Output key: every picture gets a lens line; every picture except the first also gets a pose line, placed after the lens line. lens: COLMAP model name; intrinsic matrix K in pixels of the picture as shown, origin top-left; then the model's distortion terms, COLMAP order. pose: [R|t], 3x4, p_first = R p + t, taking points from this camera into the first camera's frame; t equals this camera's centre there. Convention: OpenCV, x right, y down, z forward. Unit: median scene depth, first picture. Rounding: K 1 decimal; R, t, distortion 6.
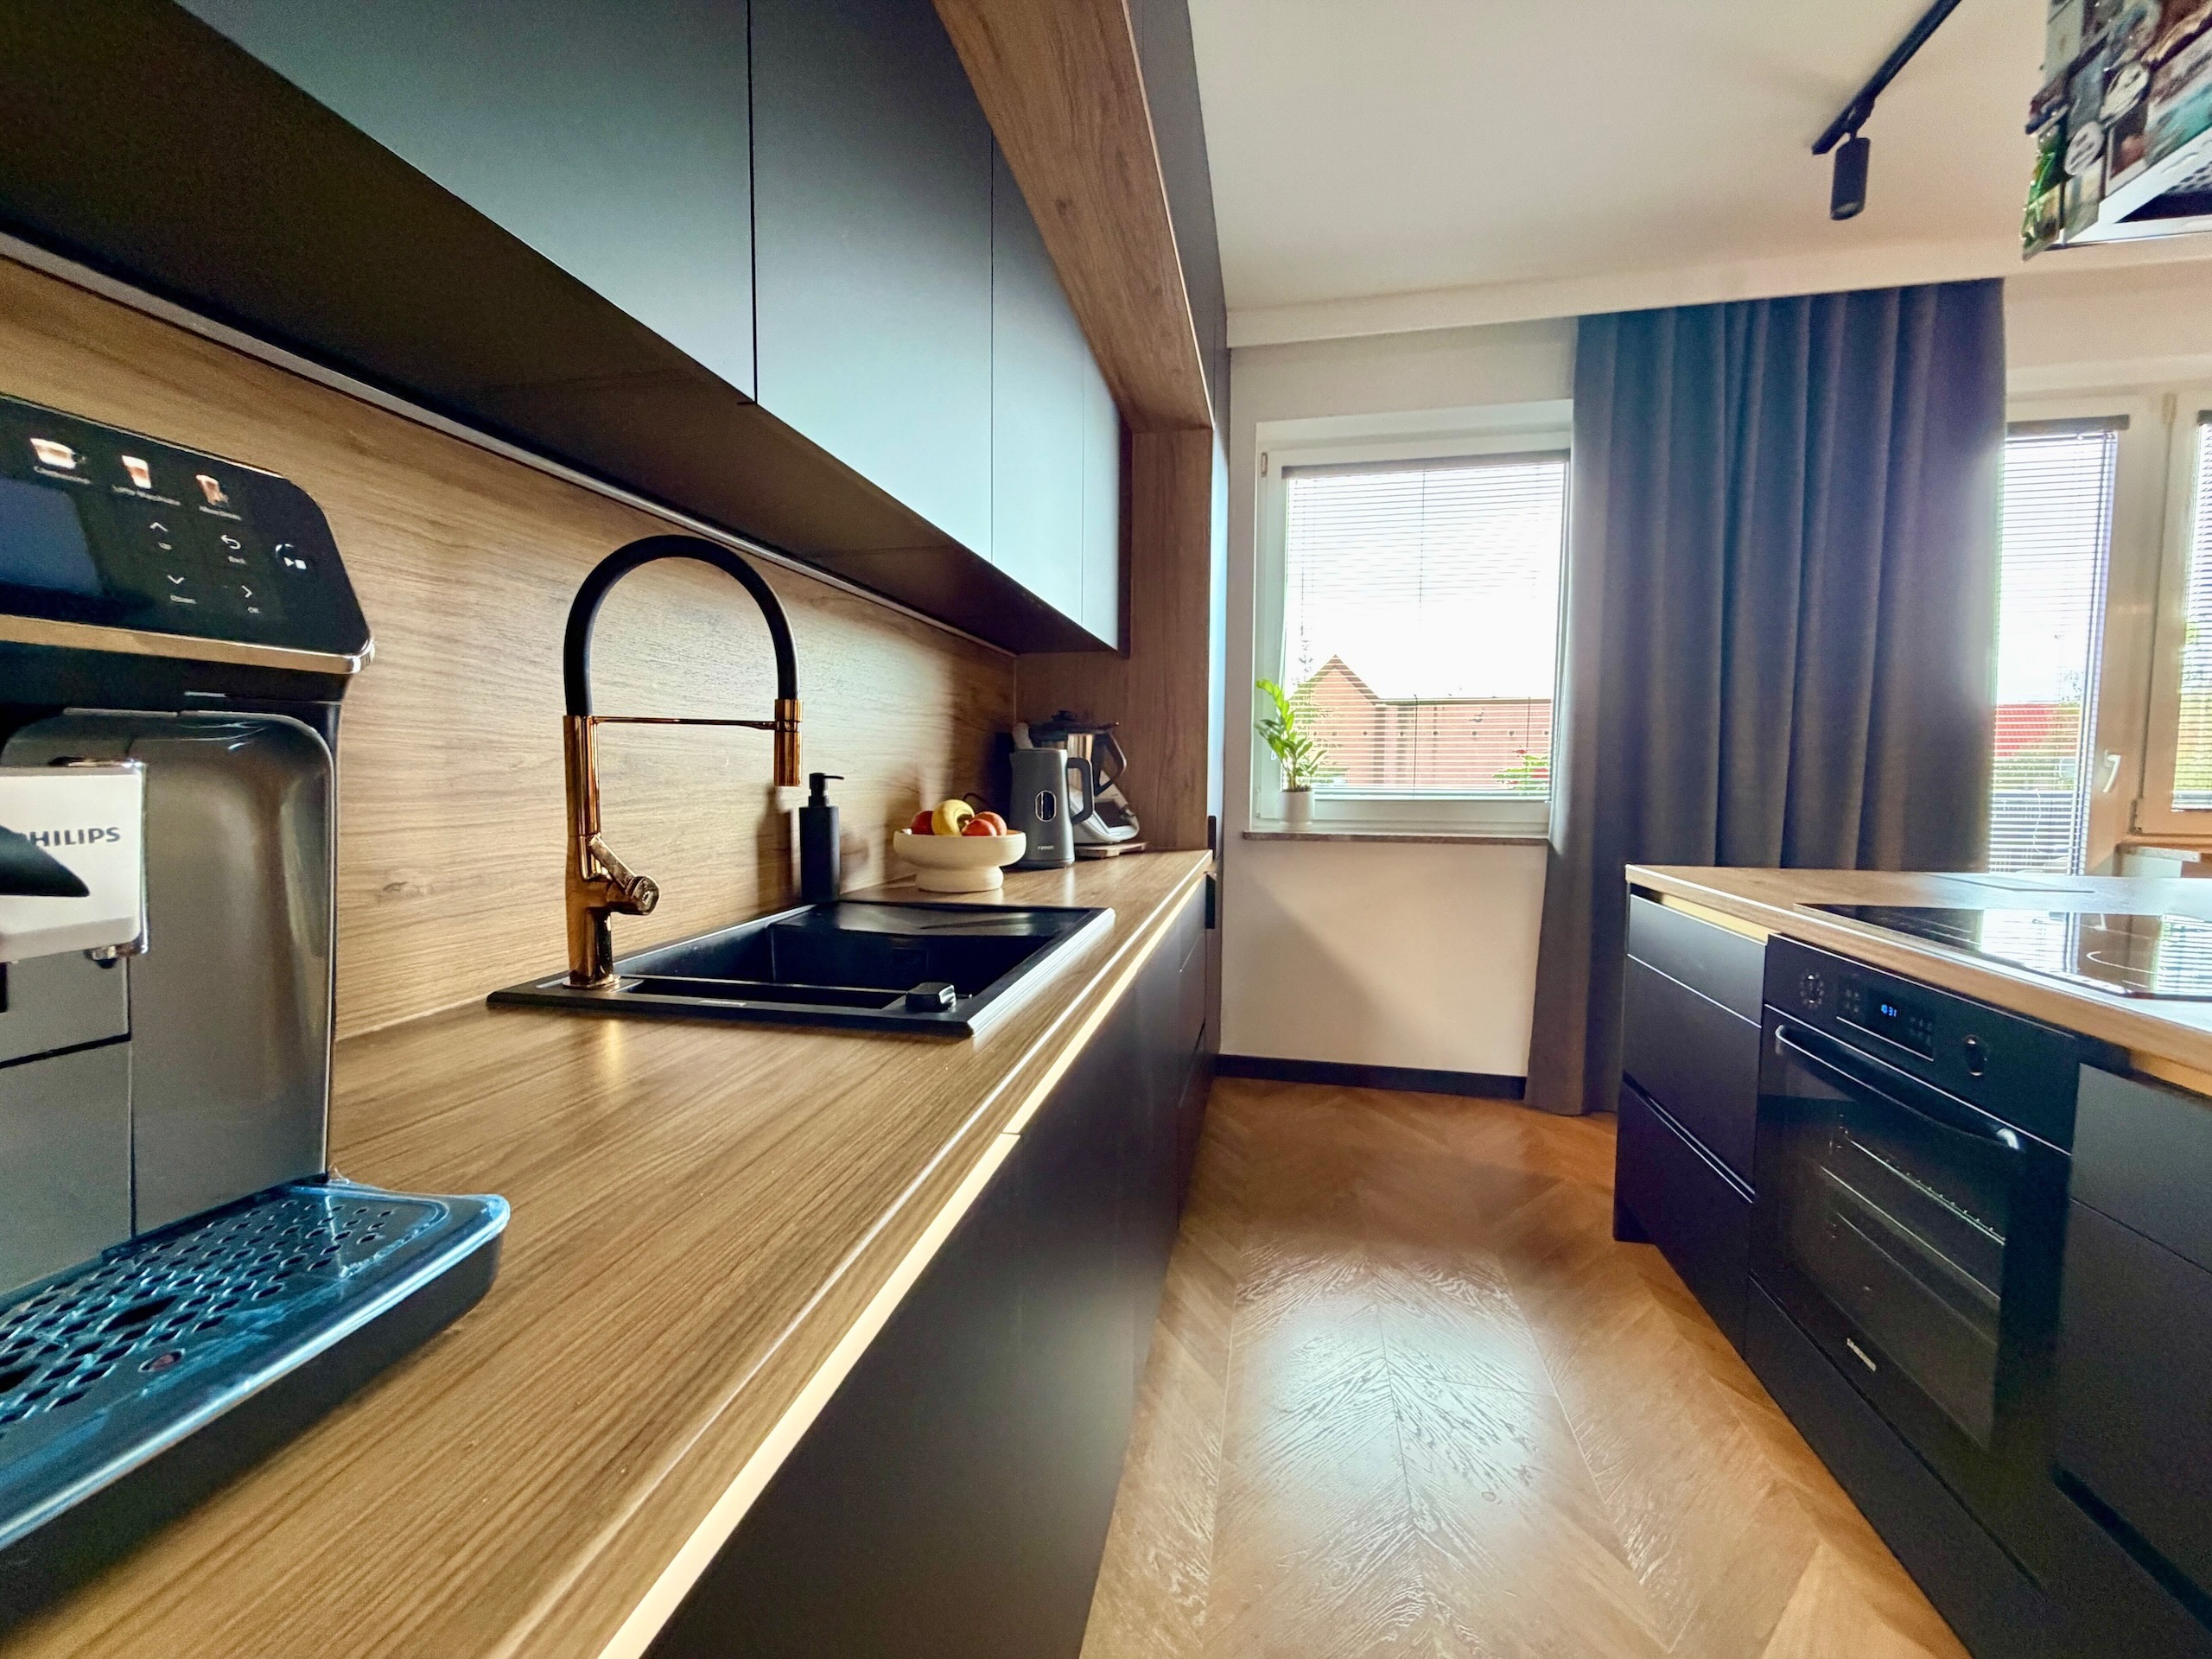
lens RADIAL K [[883.7, 0, 1101.4], [0, 883.7, 824.8], [0, 0, 1]] dist [-0.000299, 0.000047]
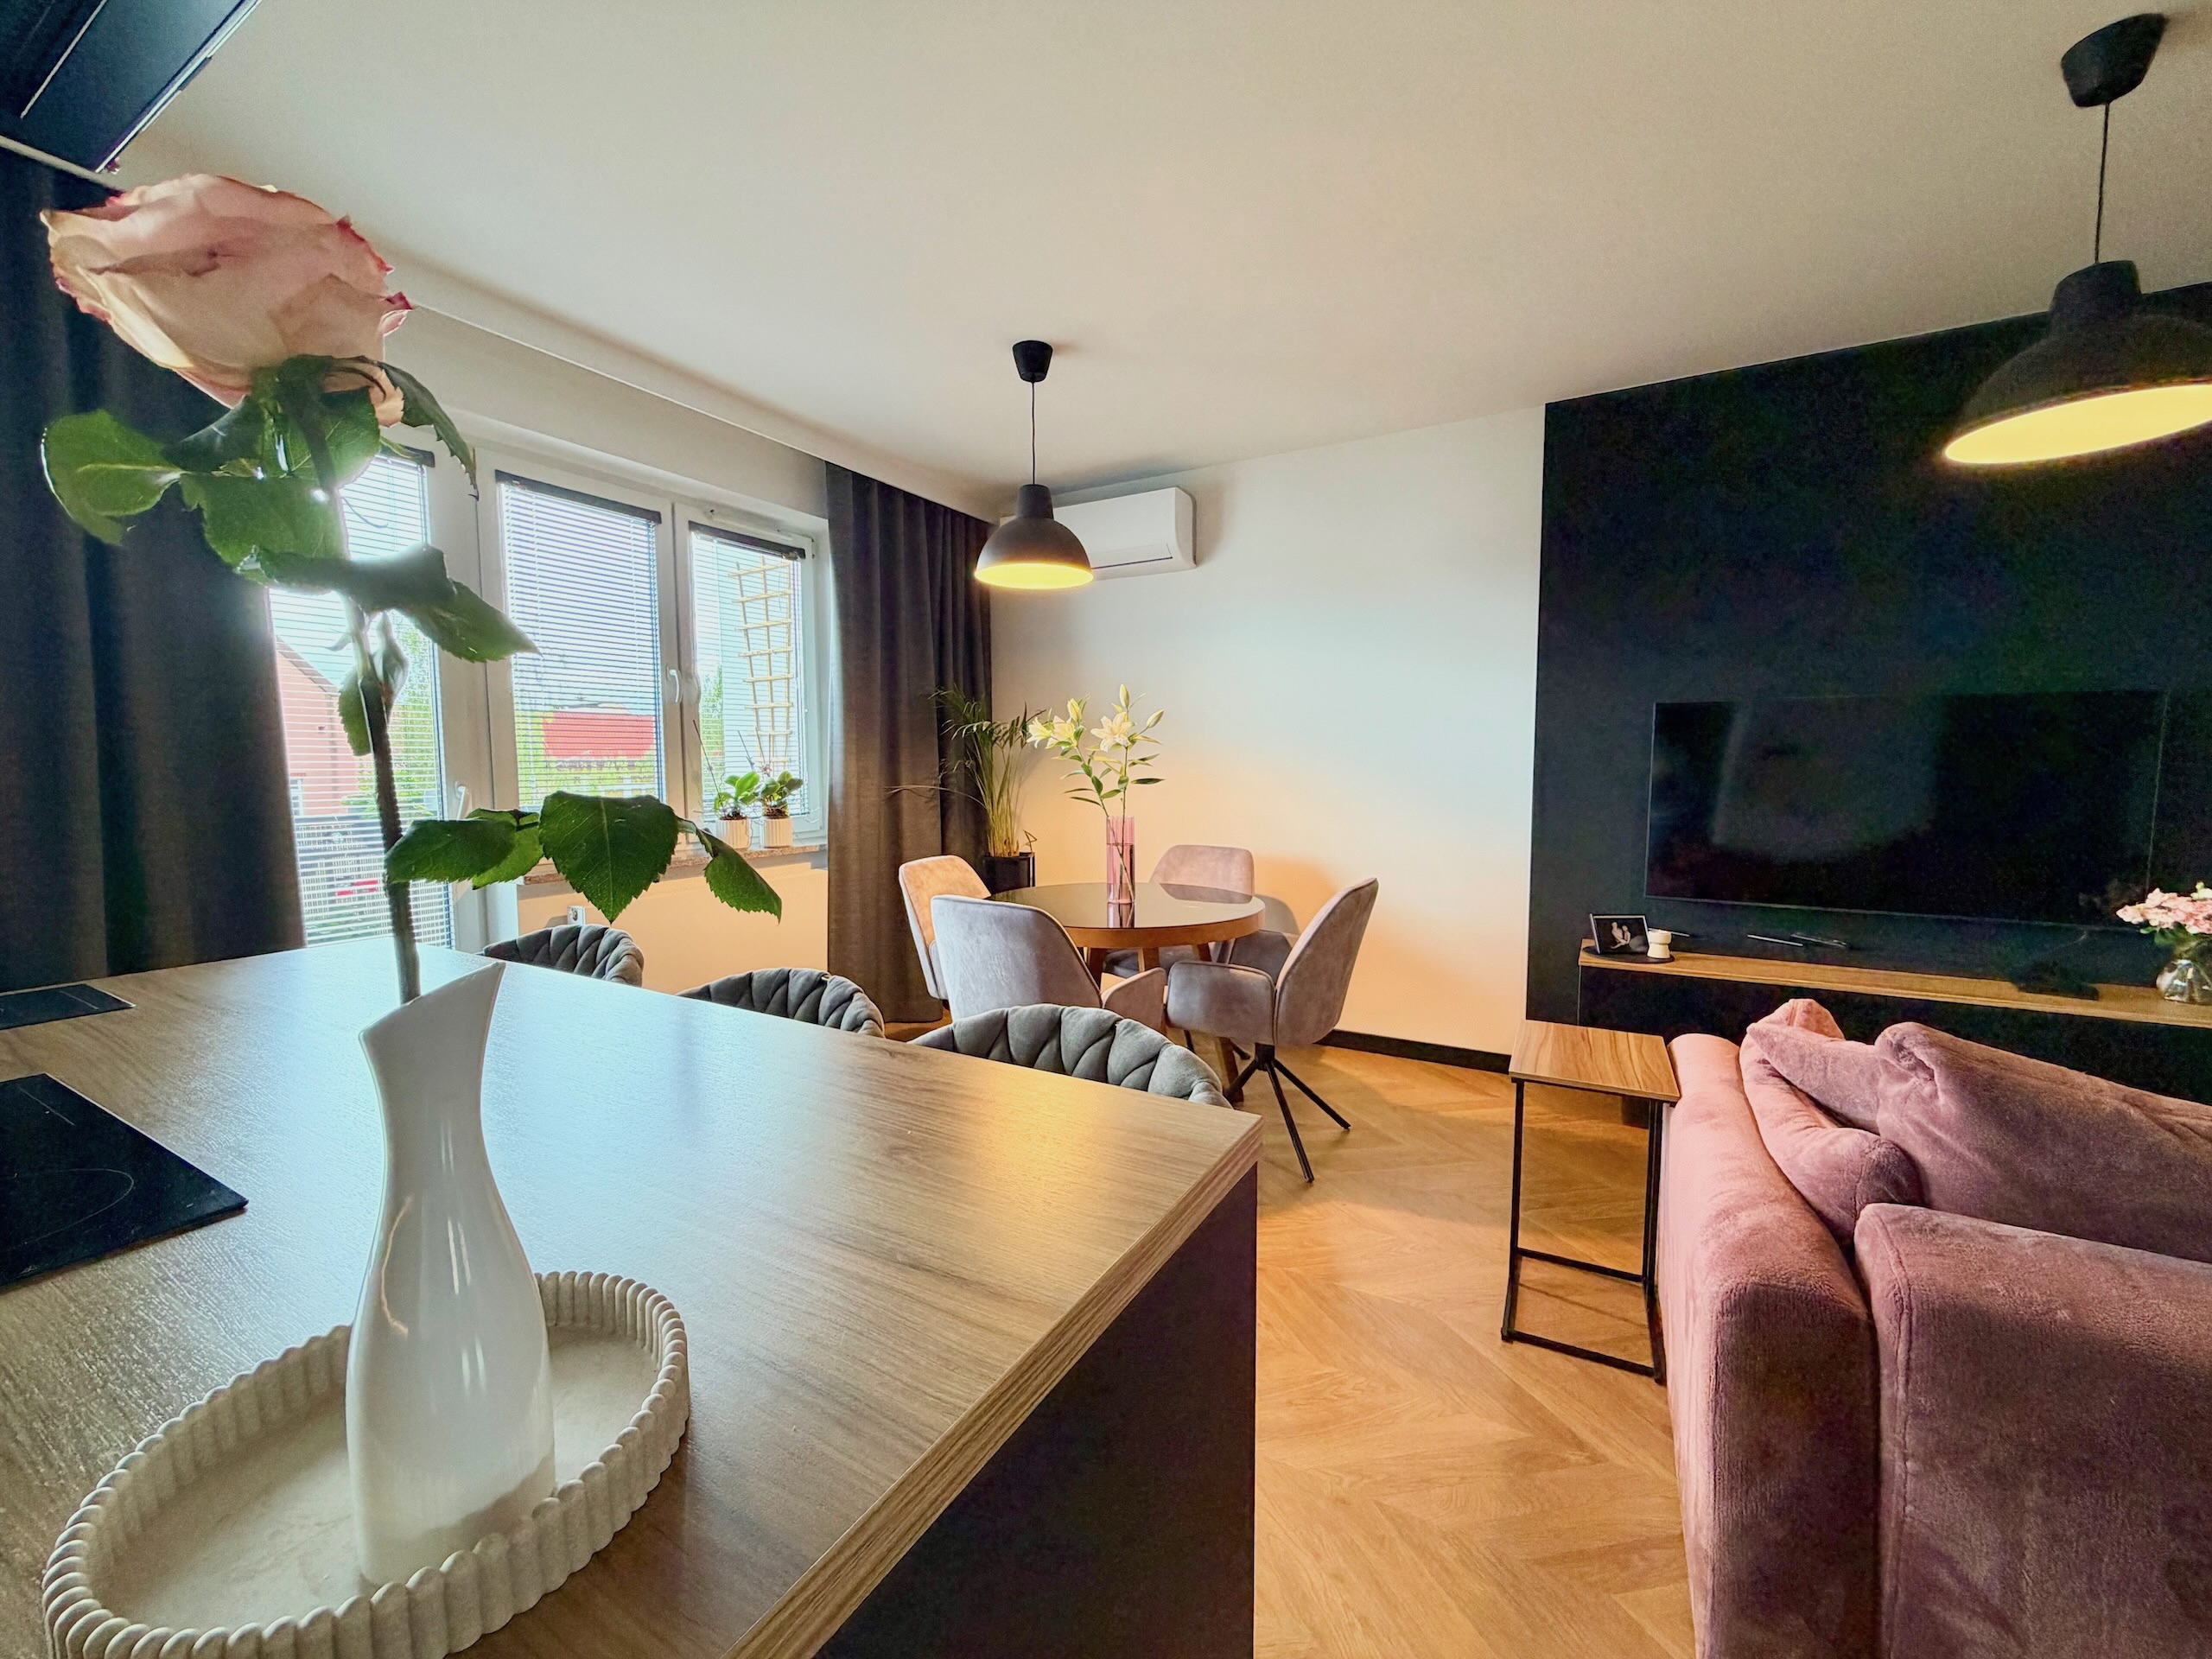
lens RADIAL K [[883.7, 0, 1101.4], [0, 883.7, 824.8], [0, 0, 1]] dist [-0.000299, 0.000047]
pose [[0.316853, -0.071664, 0.945763, 0.442030], [0.068992, 0.996241, 0.052375, -0.039805], [-0.945962, 0.048655, 0.320606, -0.041446]]
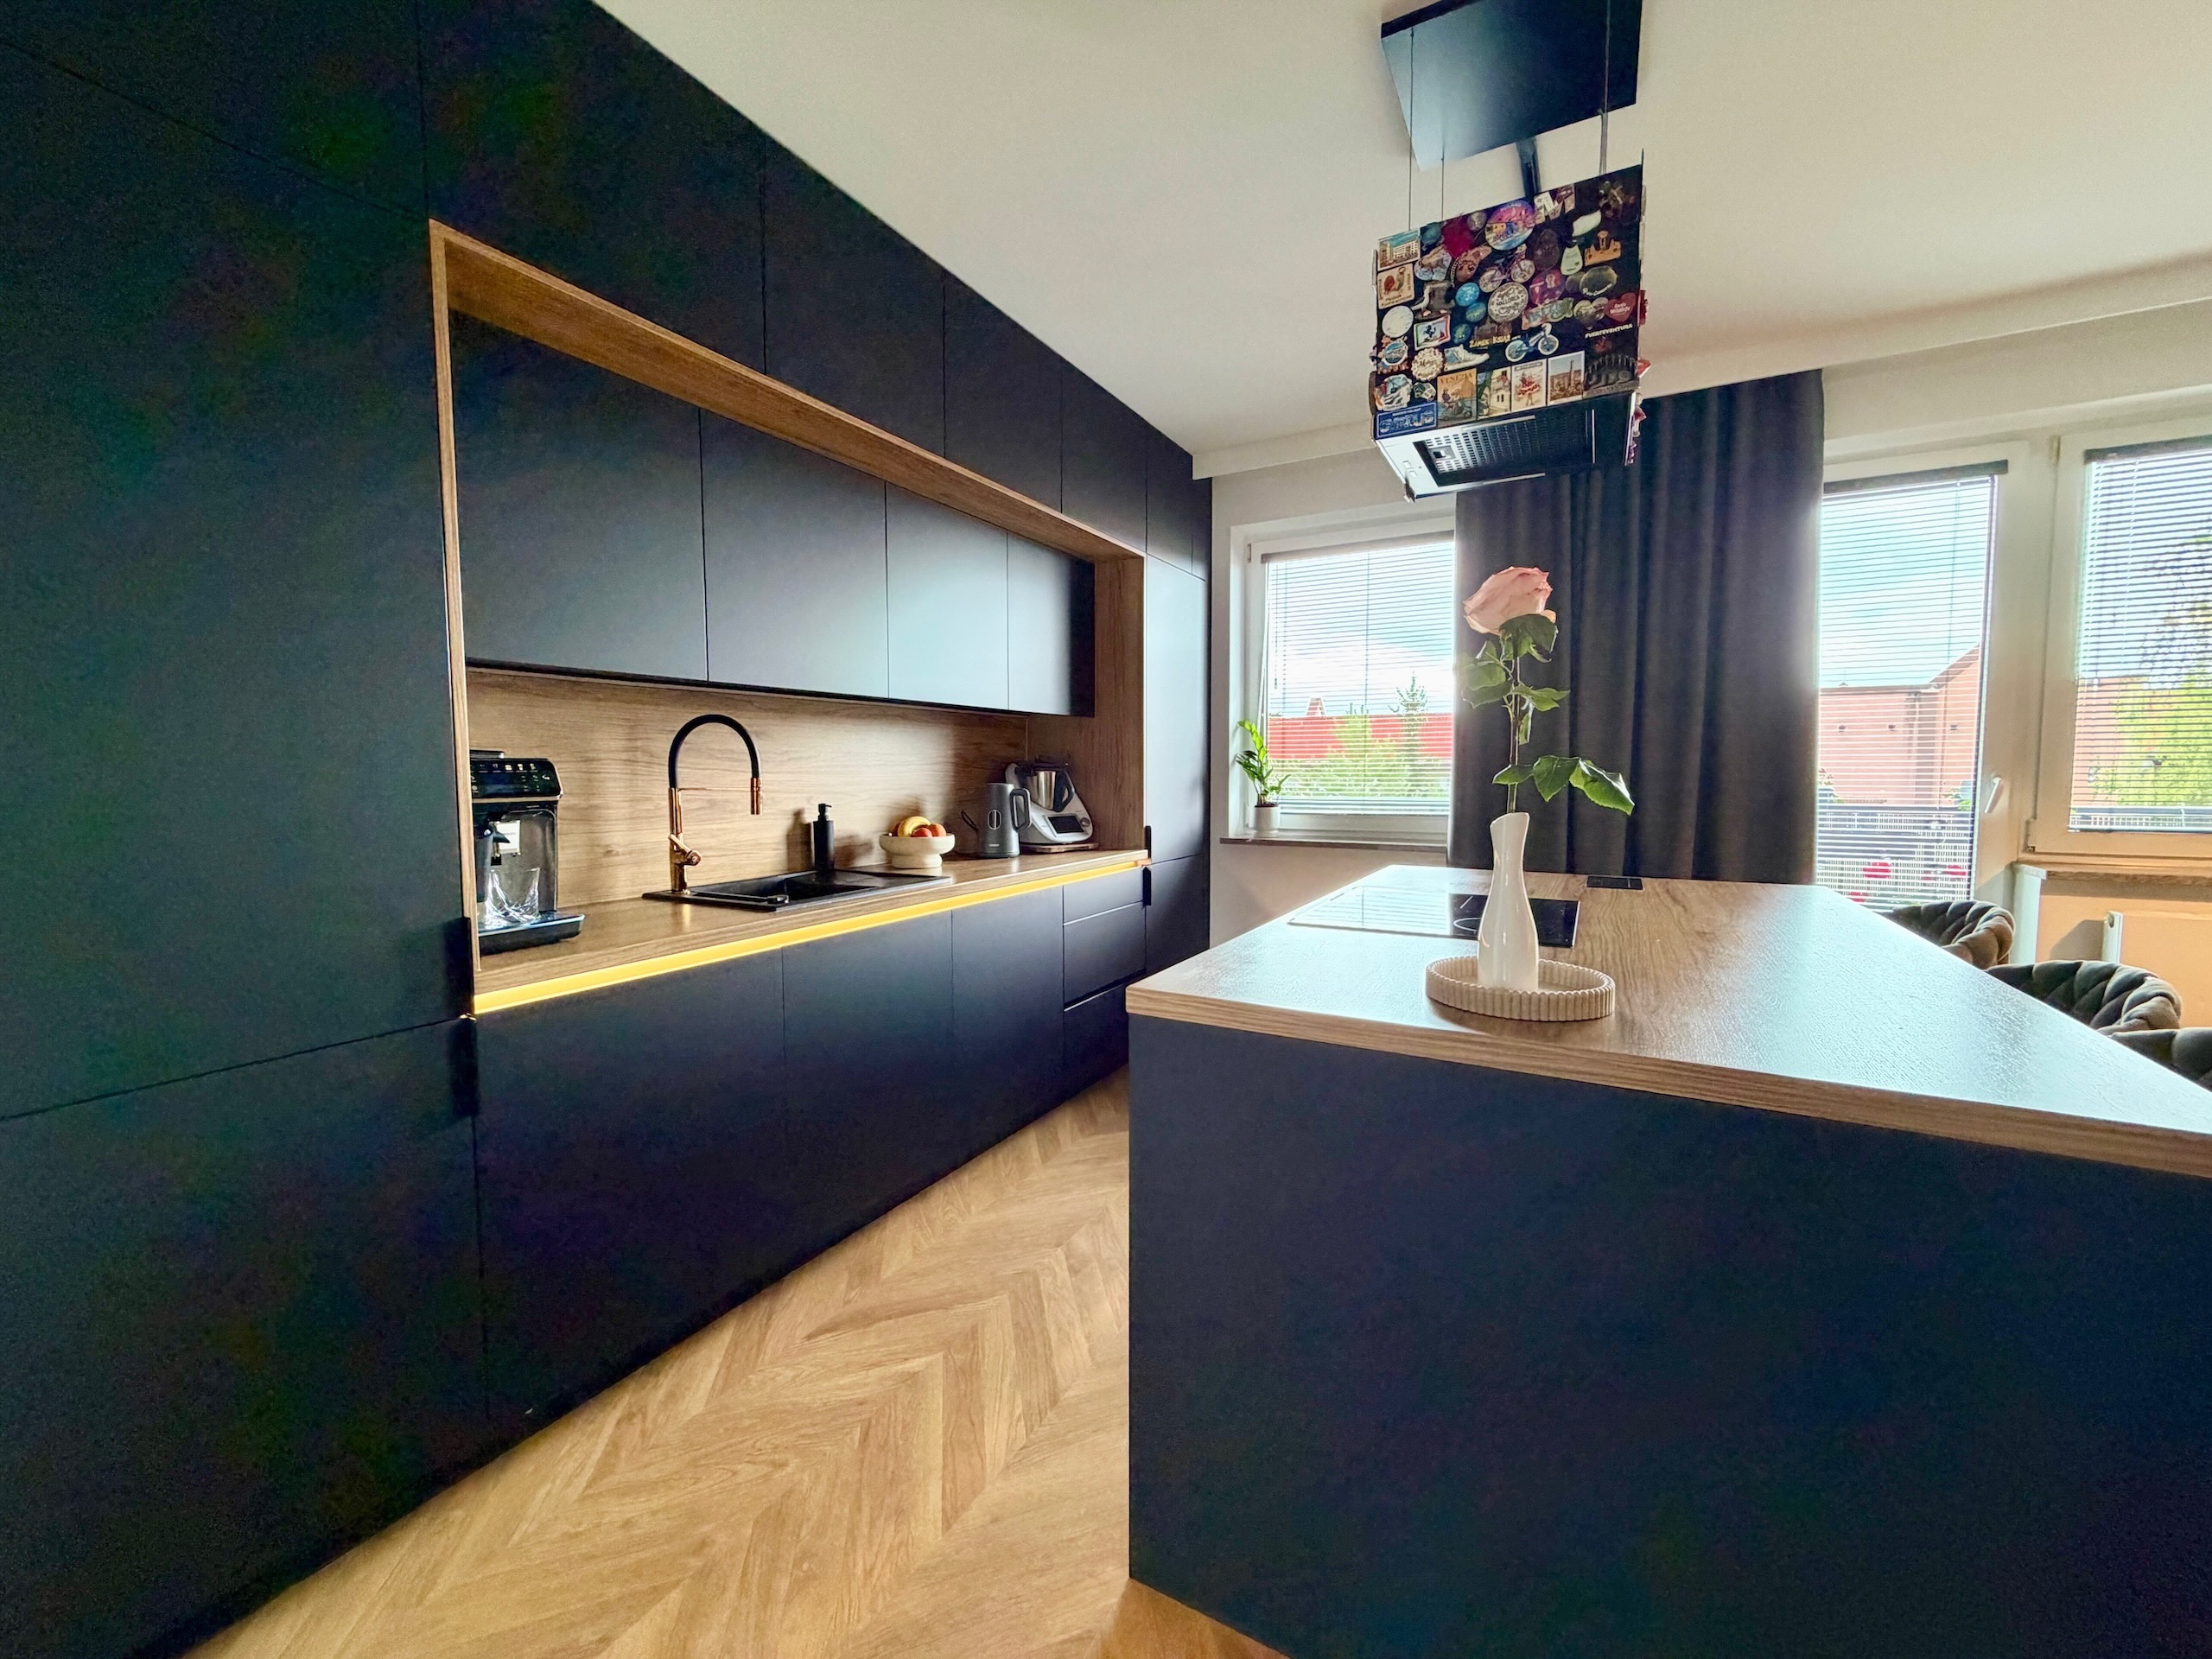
lens RADIAL K [[880.6, 0, 1101.7], [0, 880.6, 826.1], [0, 0, 1]] dist [0.000304, 0.000028]
pose [[0.952217, 0.011373, -0.305211, 0.485064], [-0.011671, 0.999932, 0.000849, -0.010054], [0.305199, 0.002754, 0.952285, -0.374715]]
